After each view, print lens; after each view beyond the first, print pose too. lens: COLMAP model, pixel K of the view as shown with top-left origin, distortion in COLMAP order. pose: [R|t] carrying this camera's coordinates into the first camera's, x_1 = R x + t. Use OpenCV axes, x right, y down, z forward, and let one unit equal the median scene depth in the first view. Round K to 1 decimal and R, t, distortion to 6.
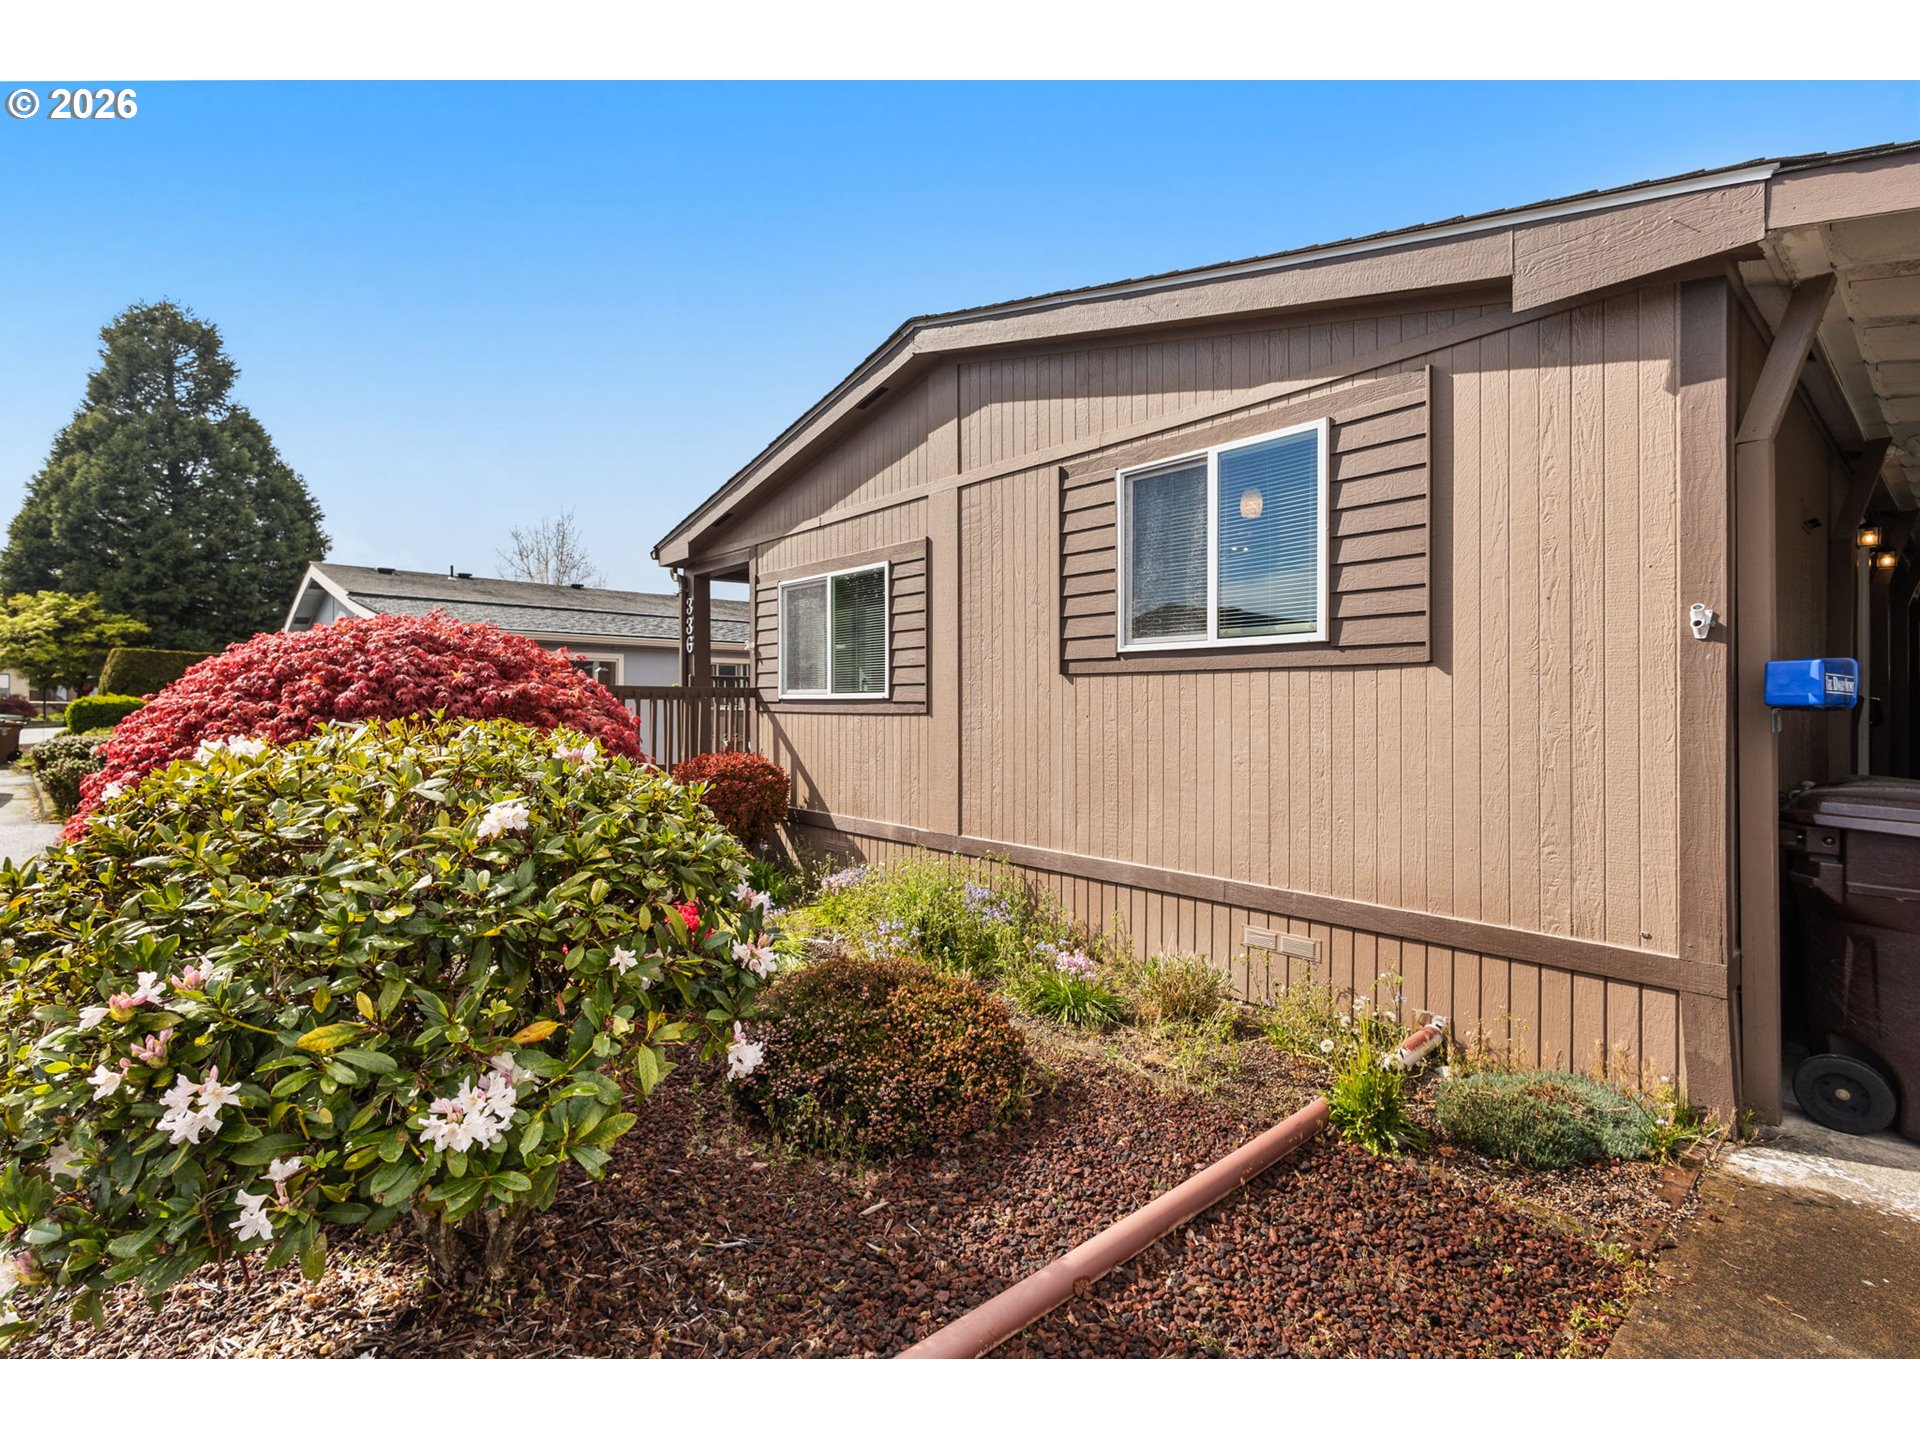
lens RADIAL K [[890.1, 0, 950.9], [0, 890.1, 707.4], [0, 0, 1]] dist [0.006091, -0.002206]
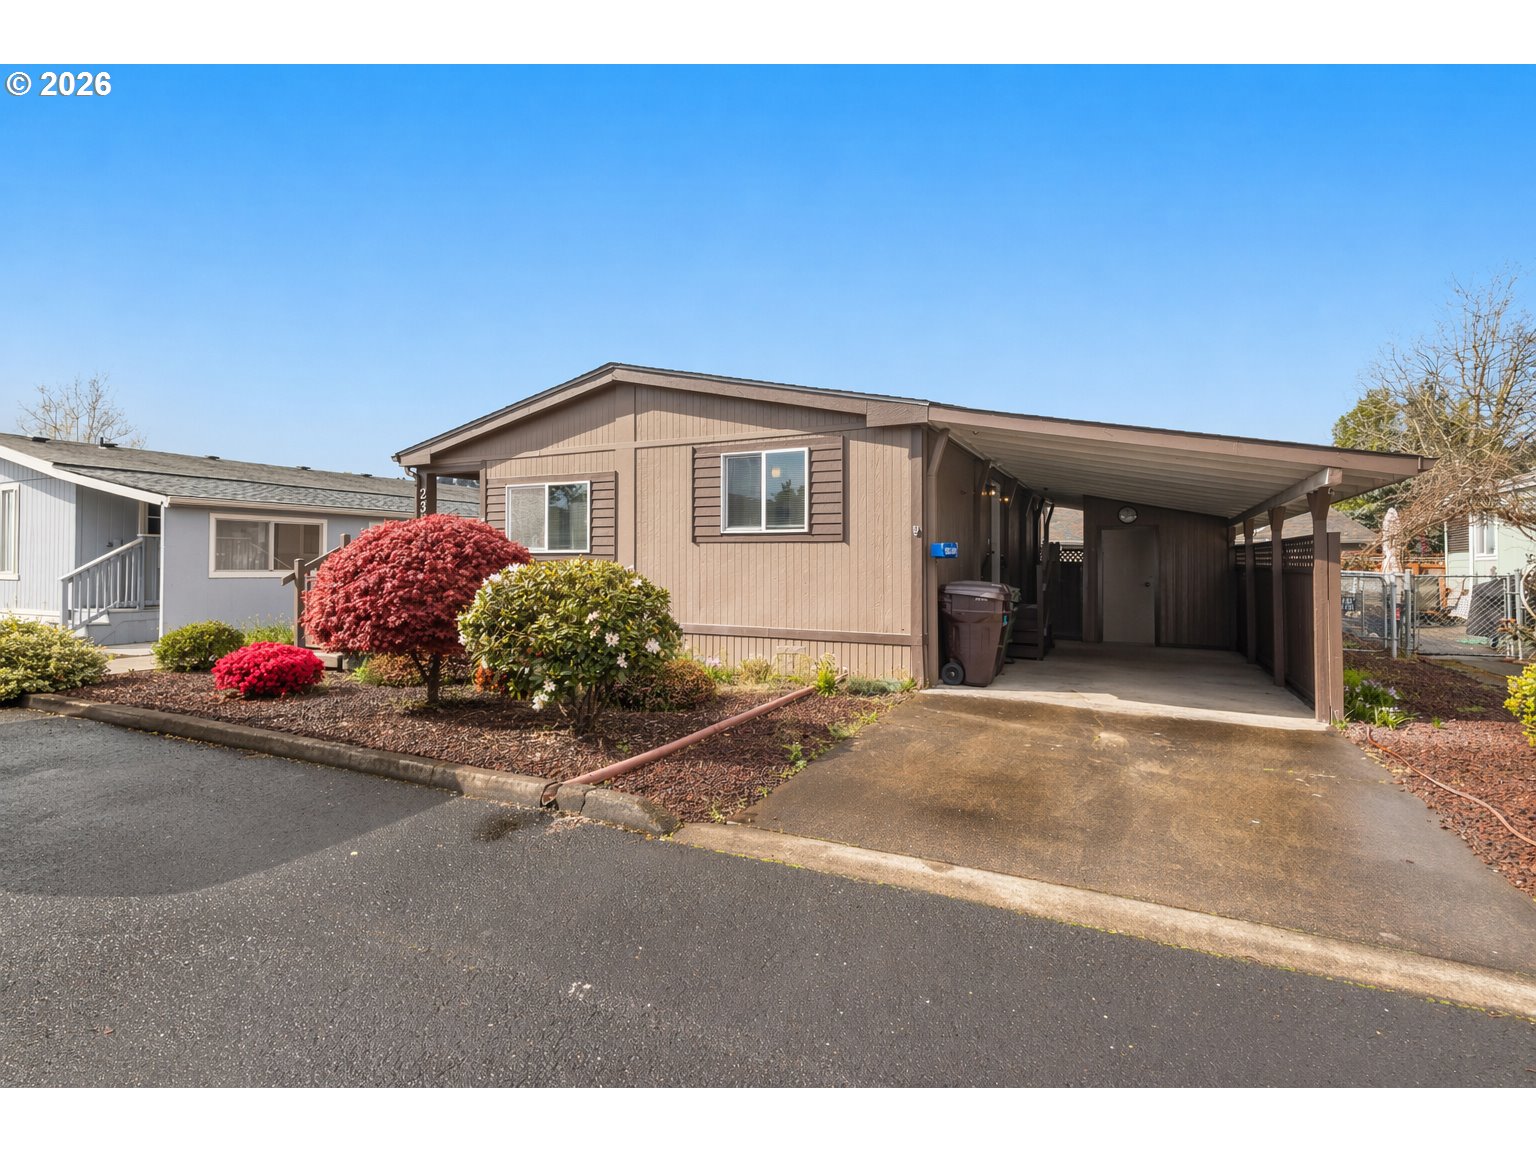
lens RADIAL K [[755.1, 0, 756.8], [0, 755.1, 549.9], [0, 0, 1]] dist [-0.001680, -0.000028]
pose [[0.928370, 0.008409, 0.371561, -0.420158], [-0.002280, 0.999854, -0.016933, 0.012469], [-0.371649, 0.014873, 0.928254, -0.778967]]
